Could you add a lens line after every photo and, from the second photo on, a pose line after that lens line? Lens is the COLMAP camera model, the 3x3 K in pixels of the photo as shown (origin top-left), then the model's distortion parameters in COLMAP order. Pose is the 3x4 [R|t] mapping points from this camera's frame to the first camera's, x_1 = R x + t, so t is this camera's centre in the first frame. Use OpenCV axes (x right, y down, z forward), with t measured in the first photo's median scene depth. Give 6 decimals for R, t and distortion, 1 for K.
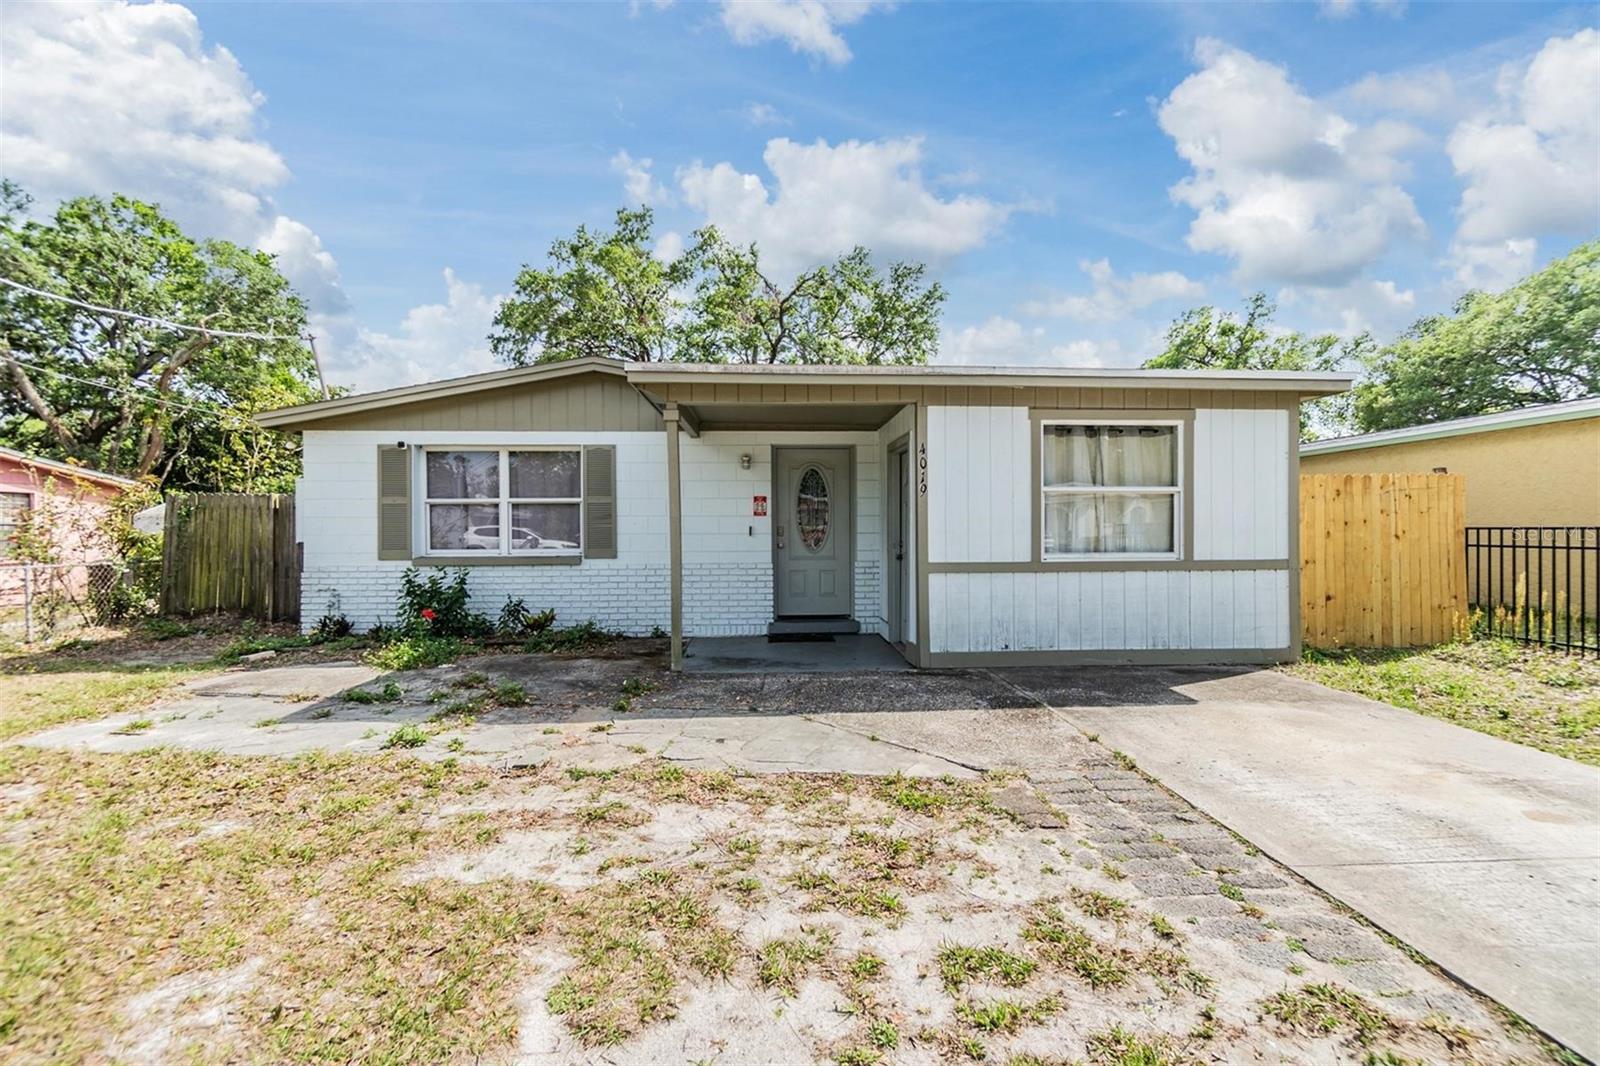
lens RADIAL K [[707.3, 0, 802.6], [0, 707.3, 531.9], [0, 0, 1]] dist [-0.003022, -0.000575]
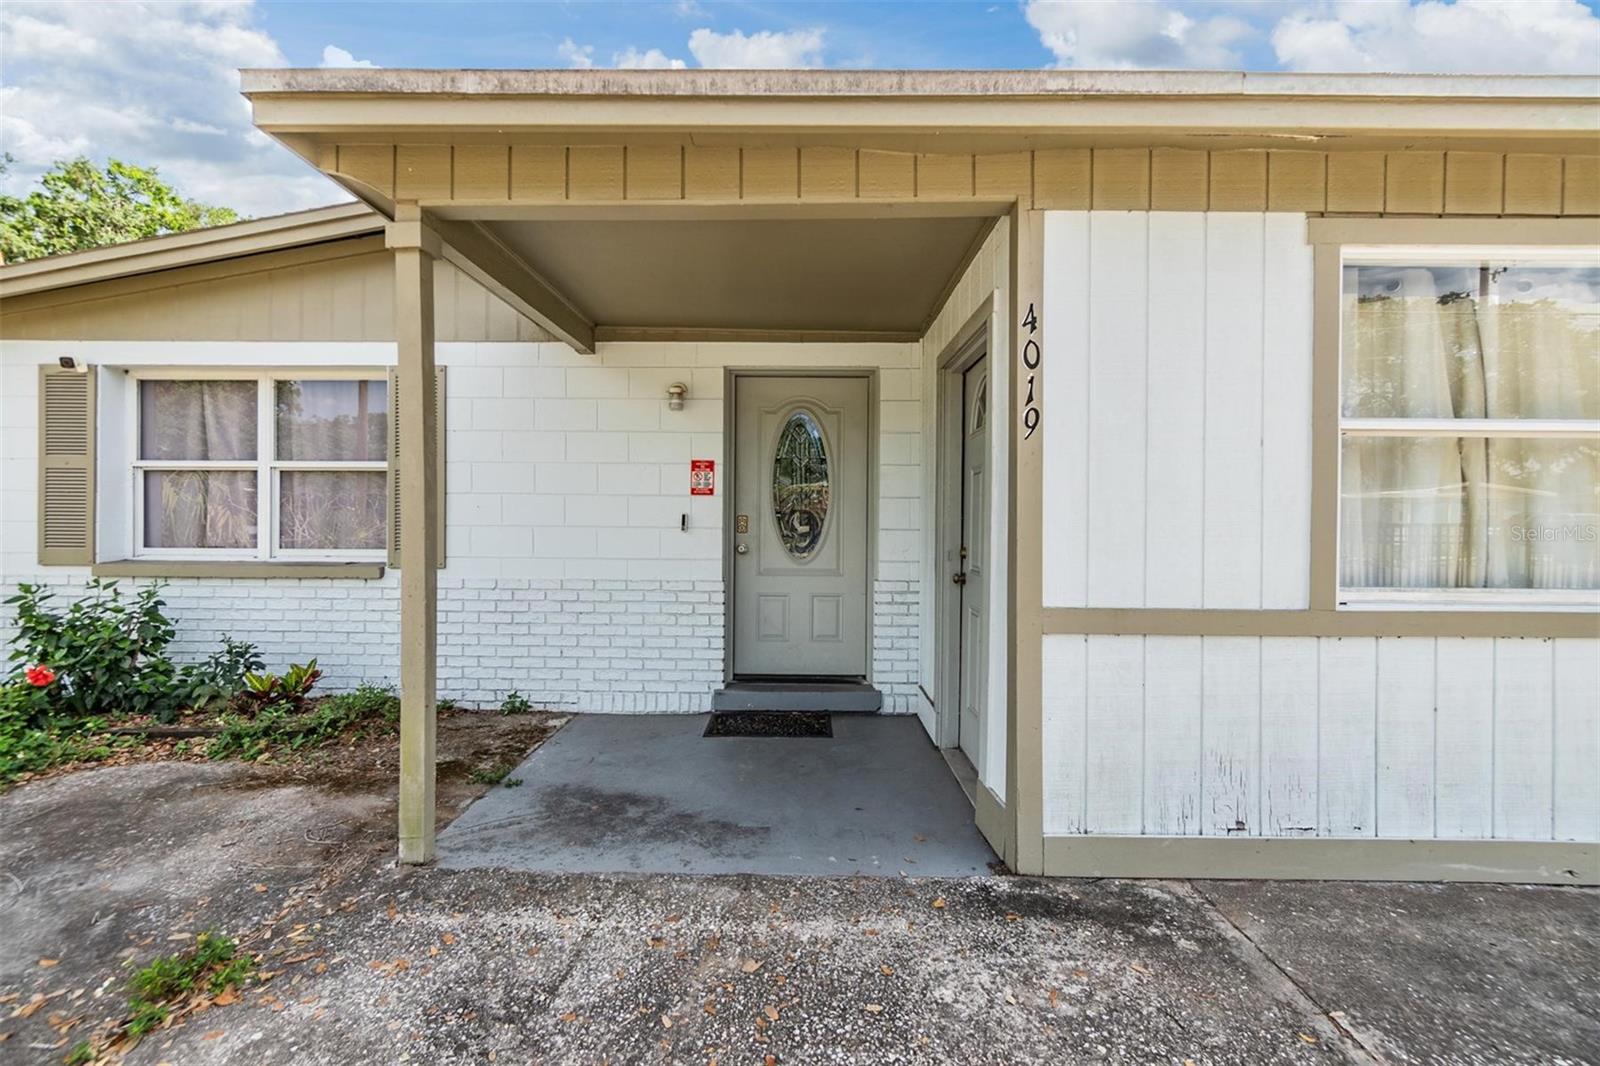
lens RADIAL K [[707.3, 0, 794.3], [0, 707.3, 524.4], [0, 0, 1]] dist [-0.003022, -0.000575]
pose [[0.997234, 0.012857, -0.073210, 0.053015], [-0.013002, 0.999914, -0.001504, -0.000544], [0.073184, 0.002452, 0.997315, 0.460413]]
